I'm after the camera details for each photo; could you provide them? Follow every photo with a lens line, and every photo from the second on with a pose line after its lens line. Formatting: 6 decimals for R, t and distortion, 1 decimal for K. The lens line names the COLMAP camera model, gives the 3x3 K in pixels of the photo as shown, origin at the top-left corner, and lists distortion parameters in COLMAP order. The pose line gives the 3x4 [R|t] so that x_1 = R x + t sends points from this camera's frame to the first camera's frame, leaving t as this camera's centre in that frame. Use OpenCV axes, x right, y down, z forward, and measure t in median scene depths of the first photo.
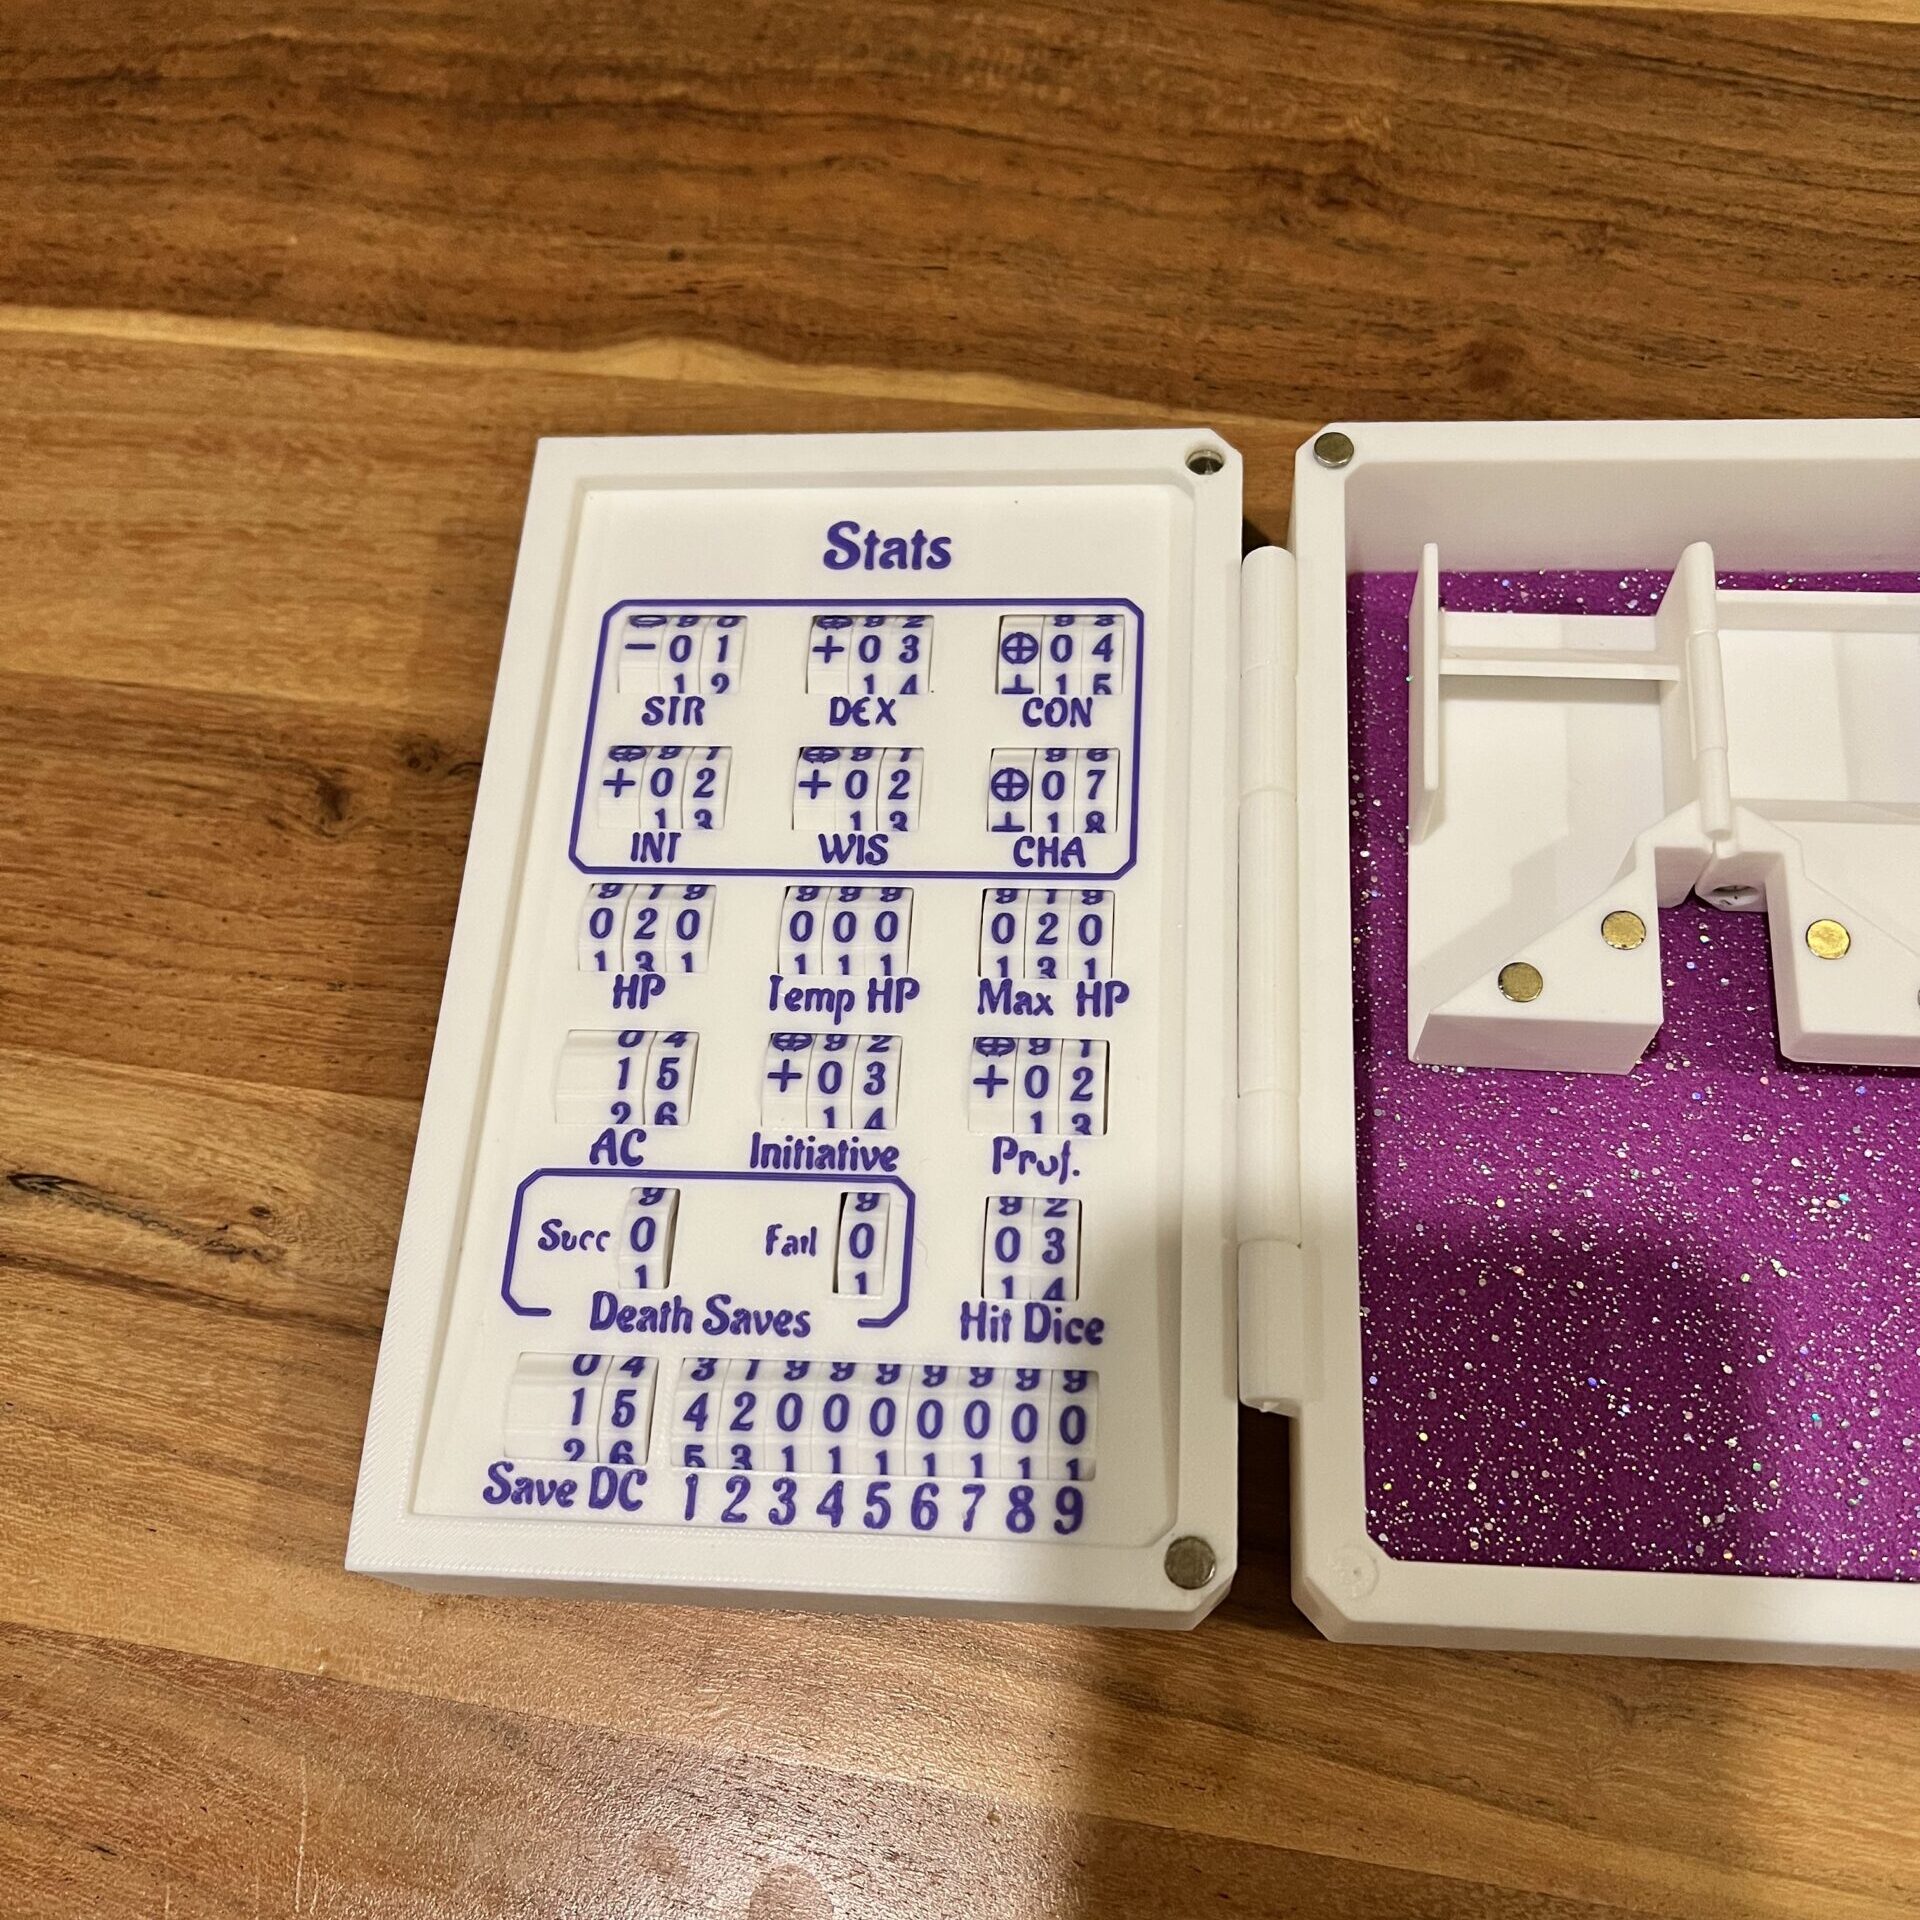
lens RADIAL K [[1860.8, 0, 933.3], [0, 1860.8, 981.5], [0, 0, 1]] dist [-0.012712, 0.000000]
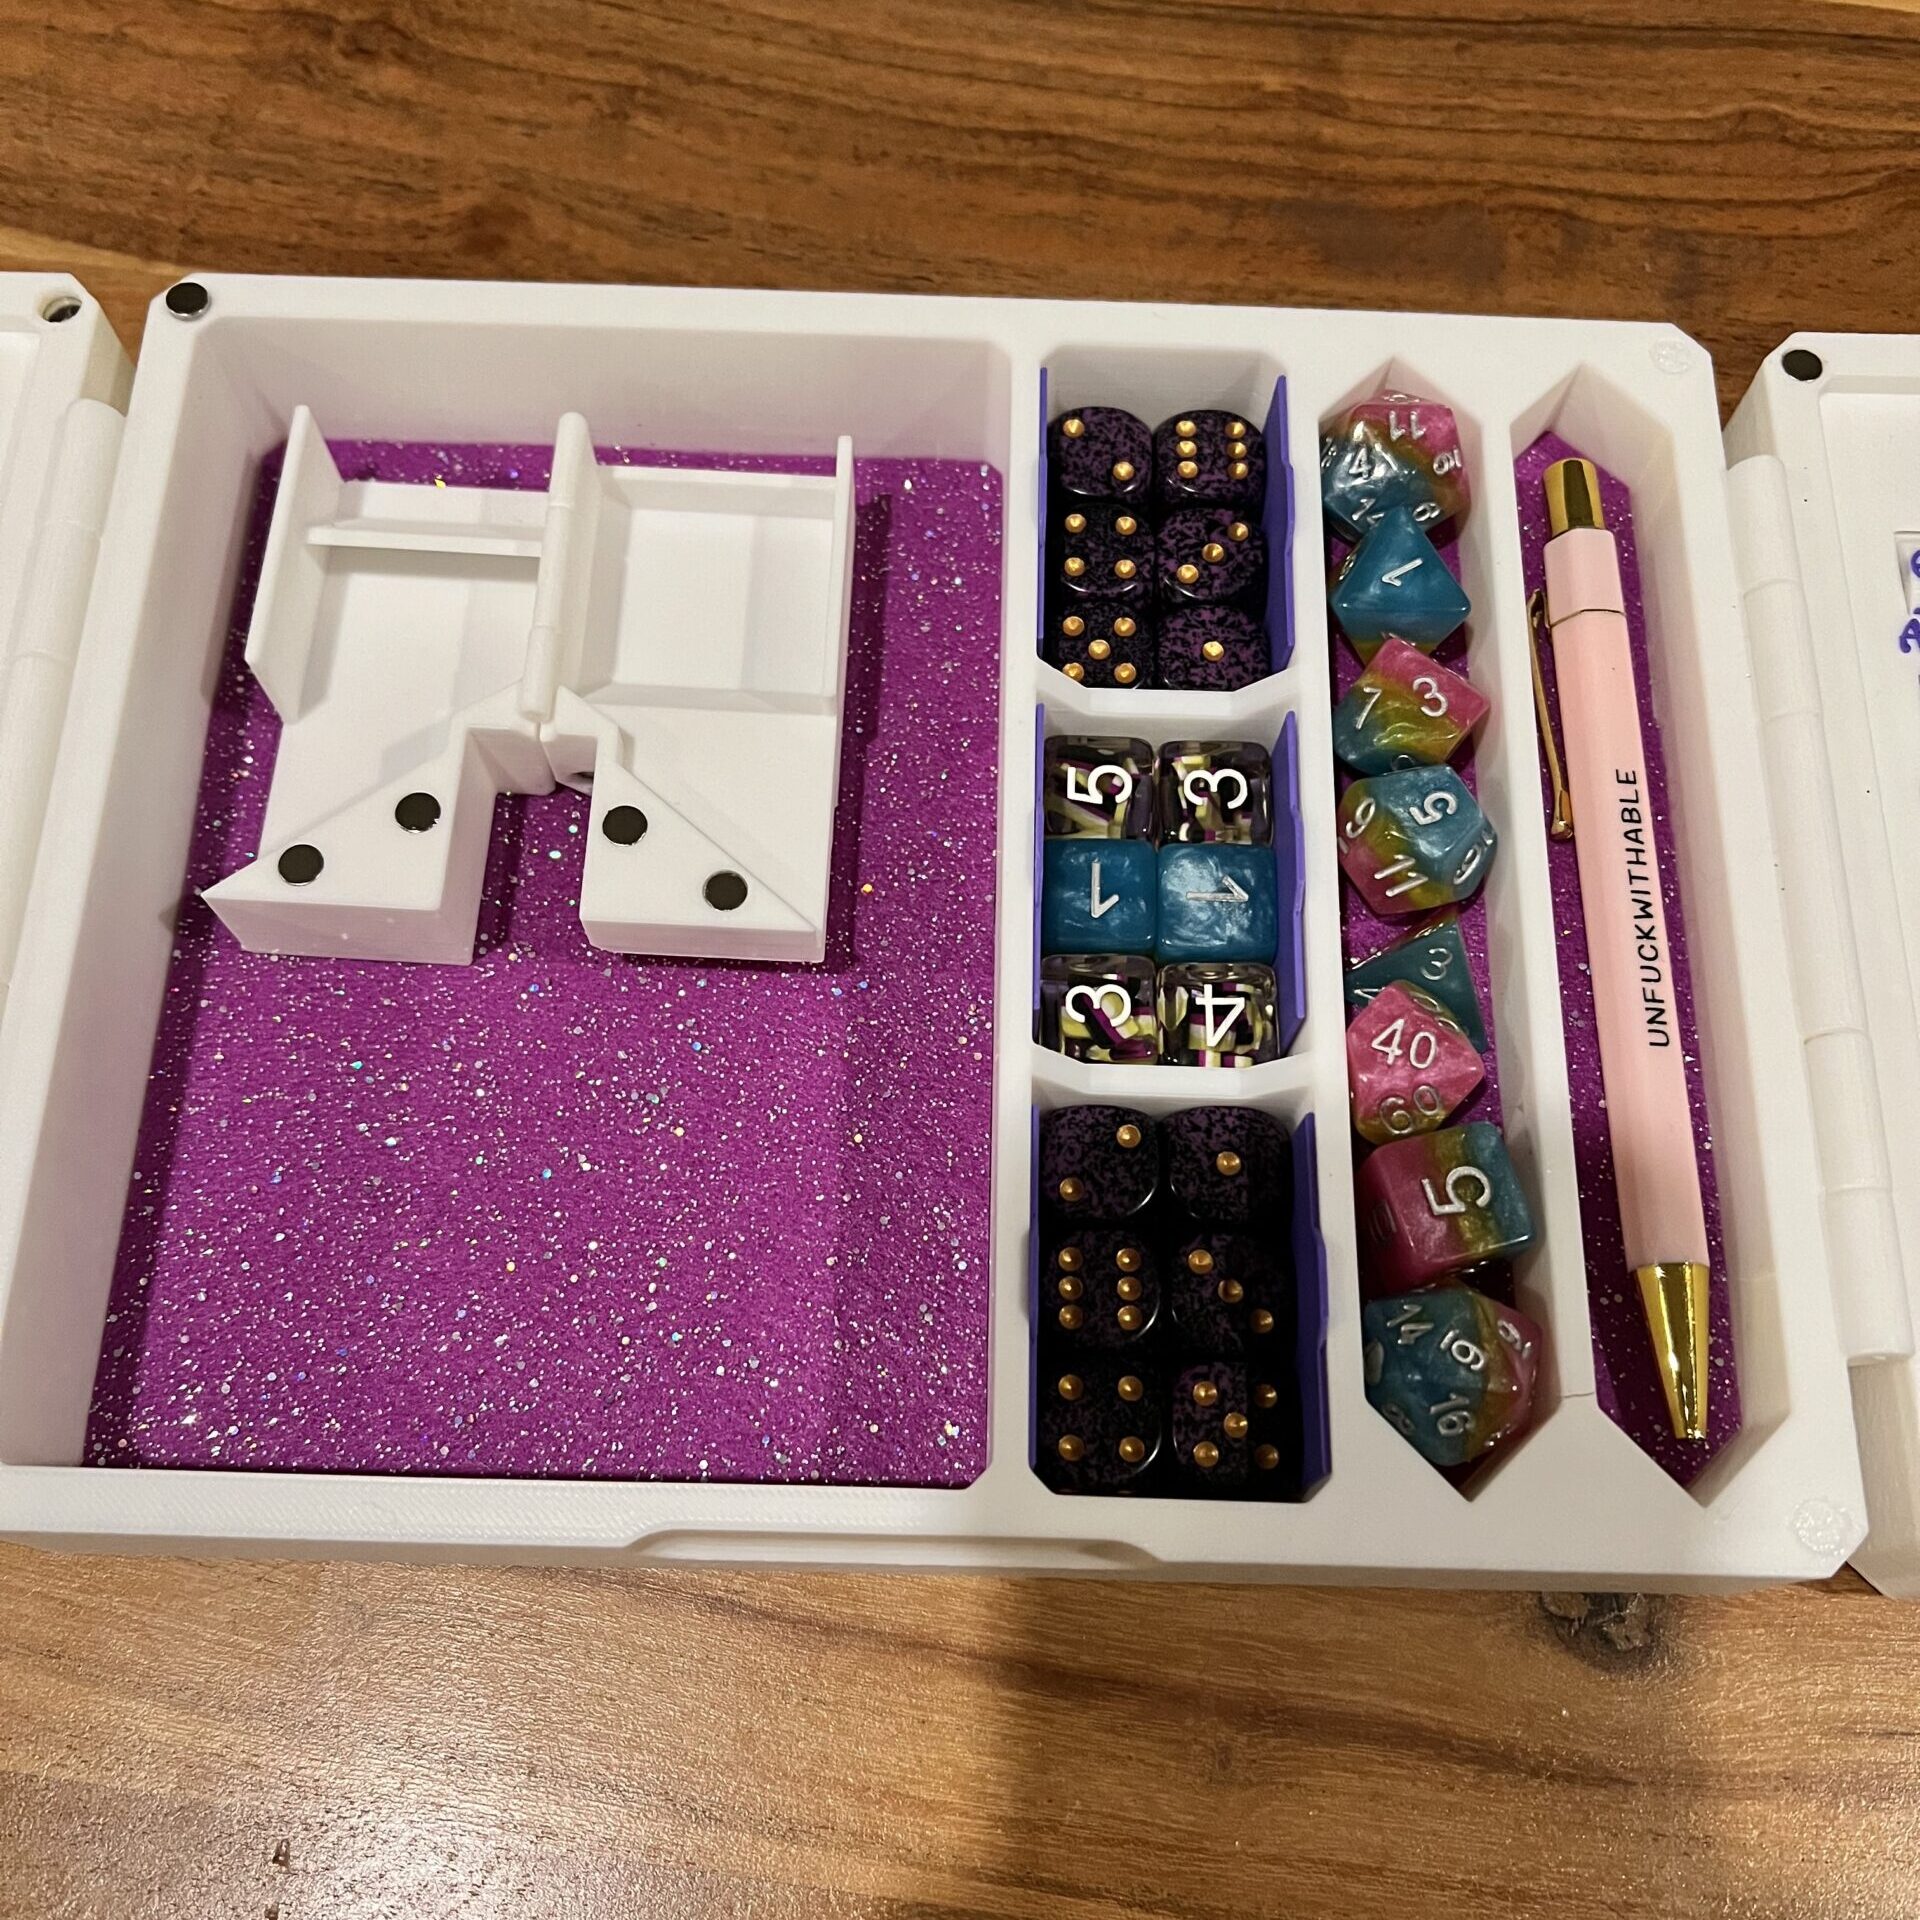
lens RADIAL K [[1860.8, 0, 945.4], [0, 1860.8, 1011.4], [0, 0, 1]] dist [-0.012712, 0.000000]
pose [[0.993319, 0.004695, 0.115309, 0.505619], [-0.009113, 0.999243, 0.037811, 0.035369], [-0.115044, -0.038609, 0.992610, 0.018264]]
